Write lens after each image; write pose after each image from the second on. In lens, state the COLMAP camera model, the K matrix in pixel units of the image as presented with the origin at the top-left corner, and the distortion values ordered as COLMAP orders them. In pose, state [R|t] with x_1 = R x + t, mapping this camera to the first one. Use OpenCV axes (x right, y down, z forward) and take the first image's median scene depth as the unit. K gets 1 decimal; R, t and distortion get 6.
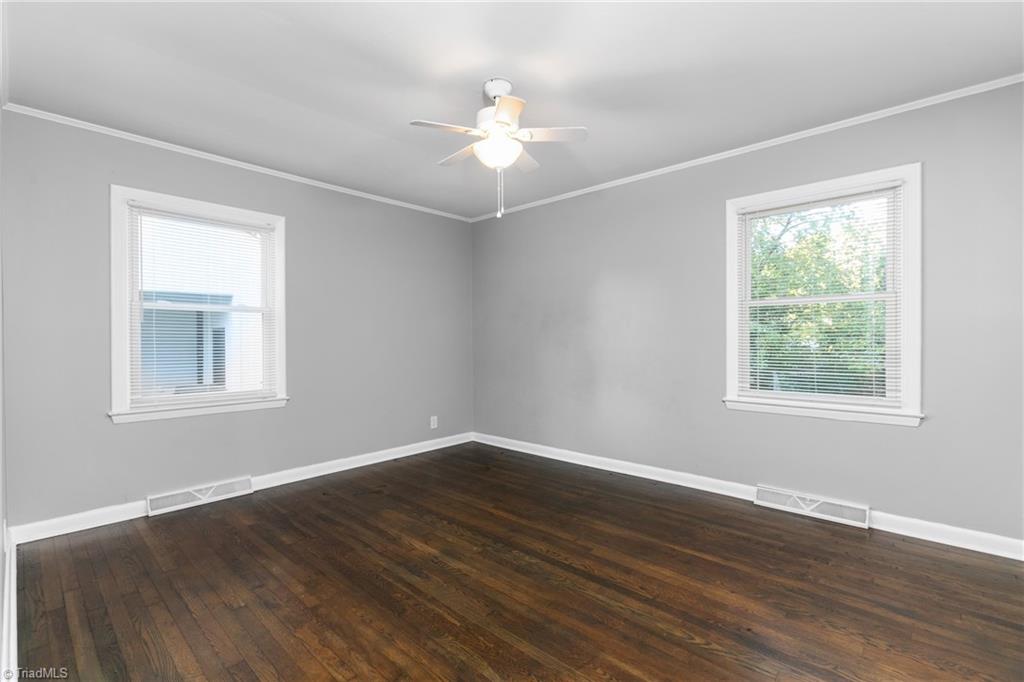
lens RADIAL K [[458.0, 0, 512.0], [0, 458.0, 341.0], [0, 0, 1]] dist [-0.001602, 0.000157]
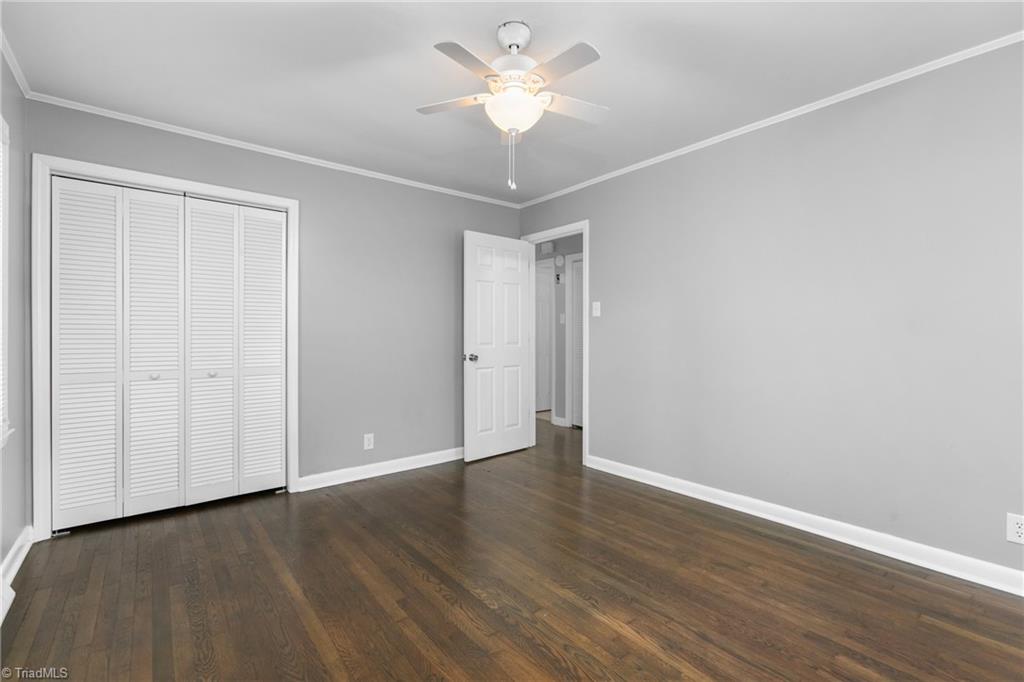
lens RADIAL K [[458.0, 0, 512.0], [0, 458.0, 341.0], [0, 0, 1]] dist [-0.001602, 0.000157]
pose [[-0.988323, 0.005321, 0.152278, -0.152903], [0.008795, 0.999716, 0.022149, -0.012601], [-0.152117, 0.023230, -0.988089, 1.855736]]
